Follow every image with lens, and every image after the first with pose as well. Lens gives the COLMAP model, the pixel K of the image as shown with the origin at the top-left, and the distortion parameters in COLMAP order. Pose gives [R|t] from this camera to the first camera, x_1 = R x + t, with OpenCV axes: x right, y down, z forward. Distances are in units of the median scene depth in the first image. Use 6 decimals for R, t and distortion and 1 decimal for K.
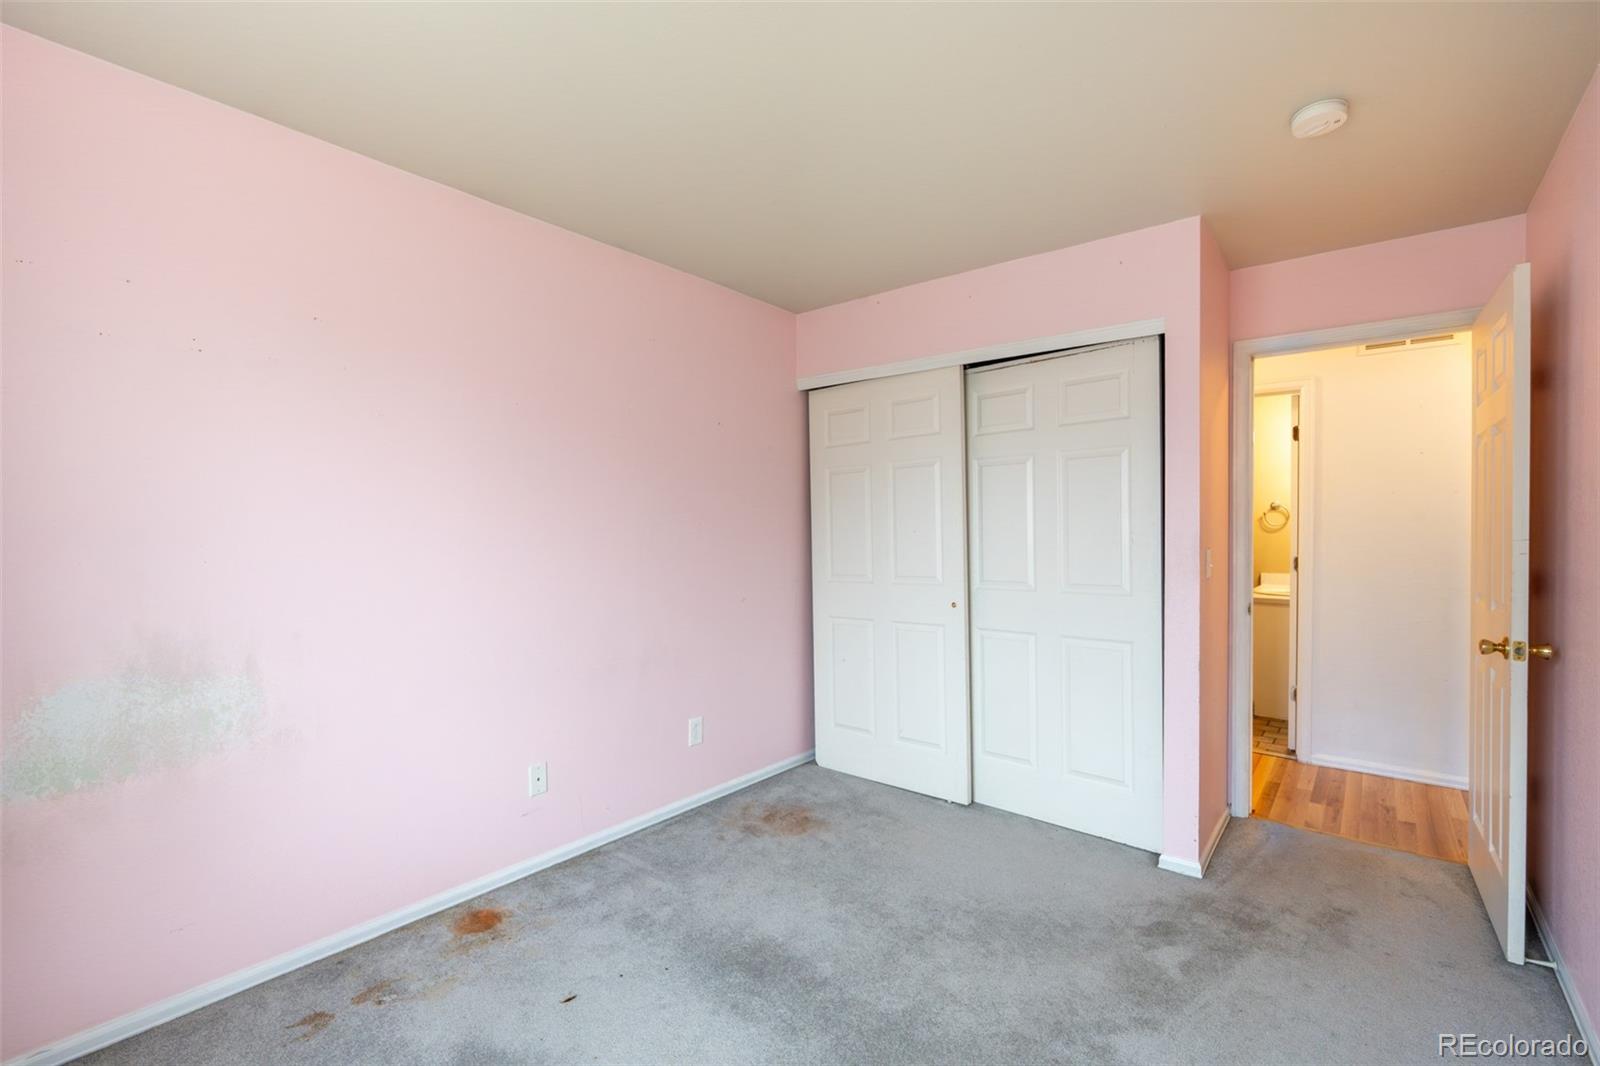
lens RADIAL K [[712.1, 0, 796.9], [0, 712.1, 530.0], [0, 0, 1]] dist [-0.010474, 0.001605]
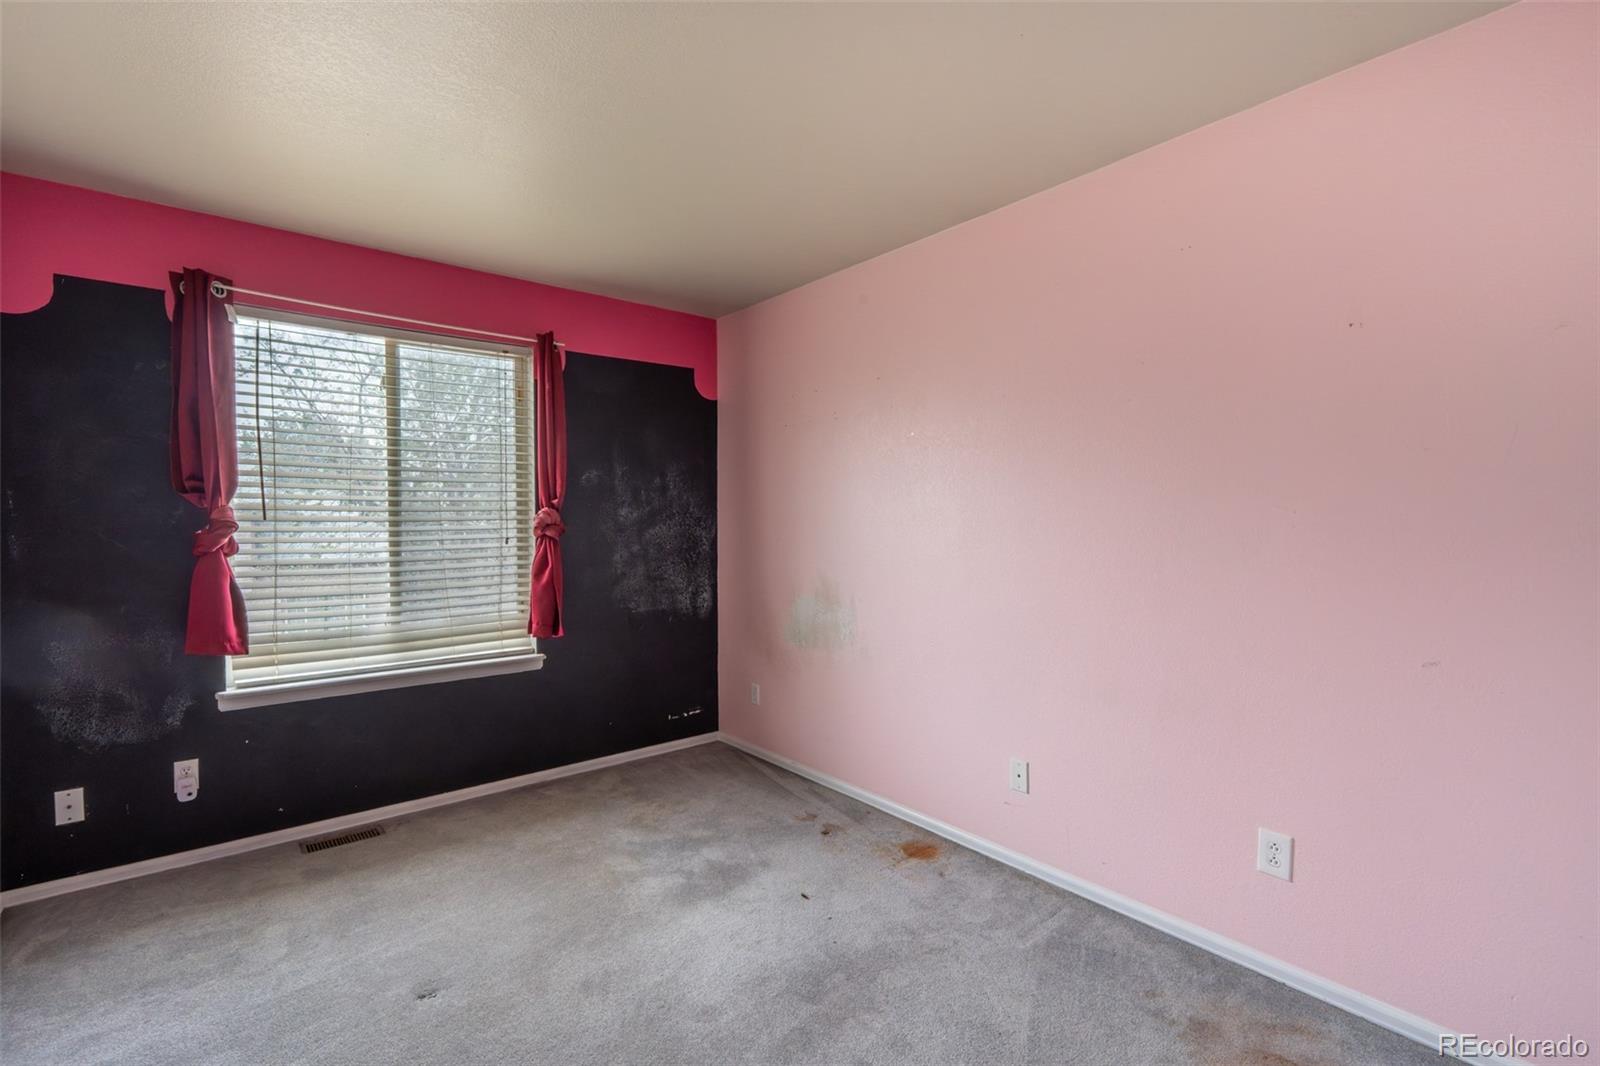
lens RADIAL K [[712.1, 0, 797.8], [0, 712.1, 531.0], [0, 0, 1]] dist [-0.010474, 0.001605]
pose [[-0.198648, 0.003520, -0.980065, 0.803176], [-0.013660, 0.999886, 0.006360, 0.013380], [0.979976, 0.014651, -0.198577, 1.092613]]
